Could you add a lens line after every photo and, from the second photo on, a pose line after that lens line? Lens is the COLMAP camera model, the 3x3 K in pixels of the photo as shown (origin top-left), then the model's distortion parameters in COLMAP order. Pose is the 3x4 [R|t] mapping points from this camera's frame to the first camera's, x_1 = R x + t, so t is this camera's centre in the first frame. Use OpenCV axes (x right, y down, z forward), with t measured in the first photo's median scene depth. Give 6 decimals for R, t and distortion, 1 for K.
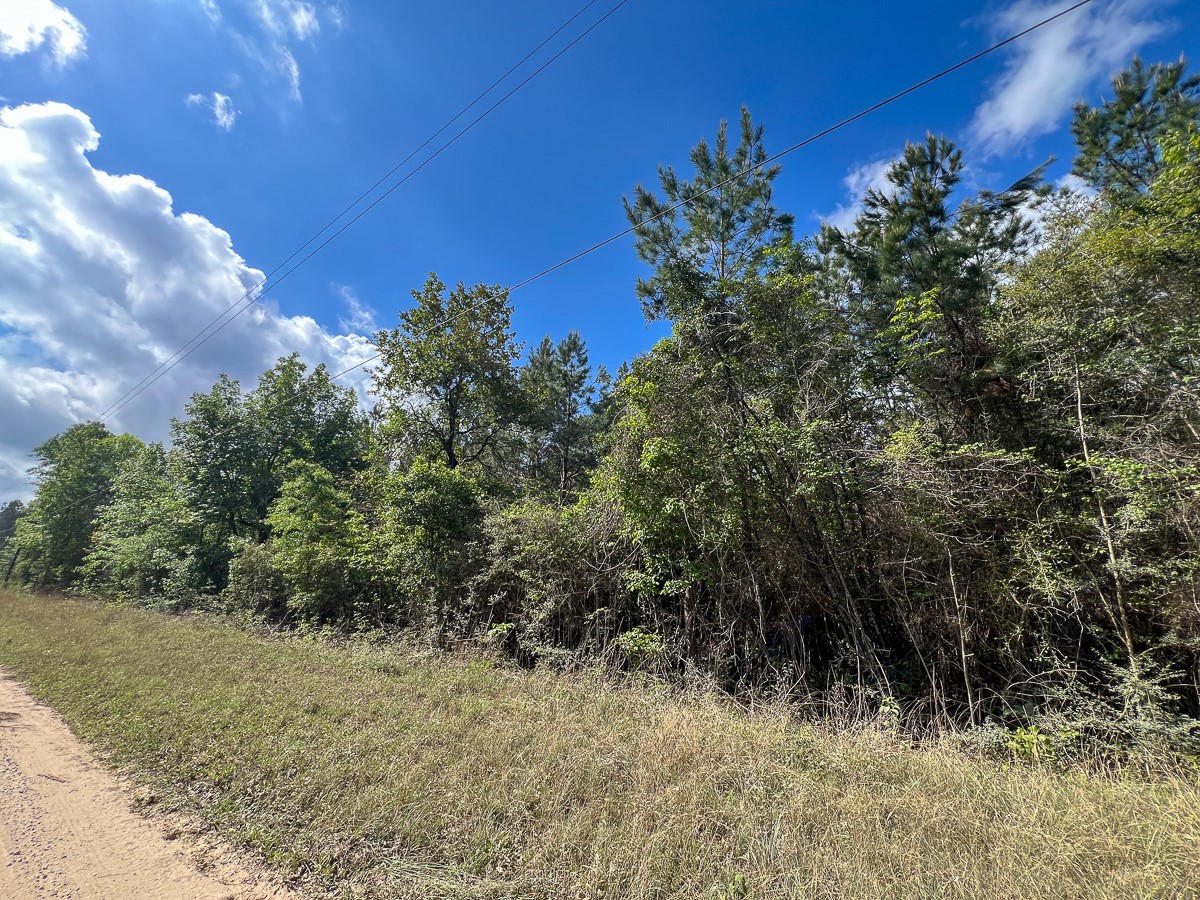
lens RADIAL K [[478.8, 0, 601.2], [0, 478.8, 445.1], [0, 0, 1]] dist [-0.001274, 0.000583]
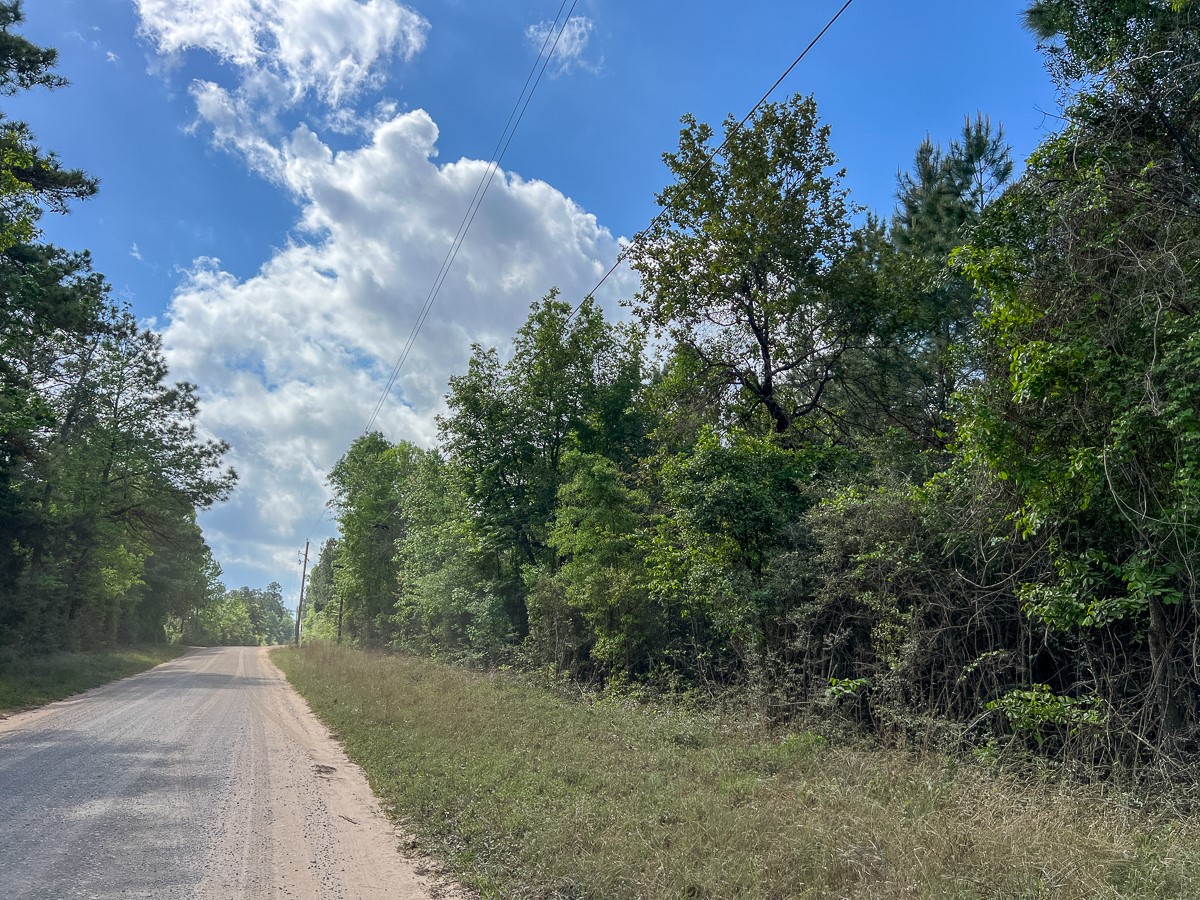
lens RADIAL K [[878.1, 0, 600.0], [0, 878.1, 450.0], [0, 0, 1]] dist [0.059938, -0.008184]
pose [[0.827652, -0.143189, -0.542668, 0.102757], [0.194041, 0.980285, 0.037283, -0.012013], [0.526630, -0.136157, 0.839120, -0.048963]]
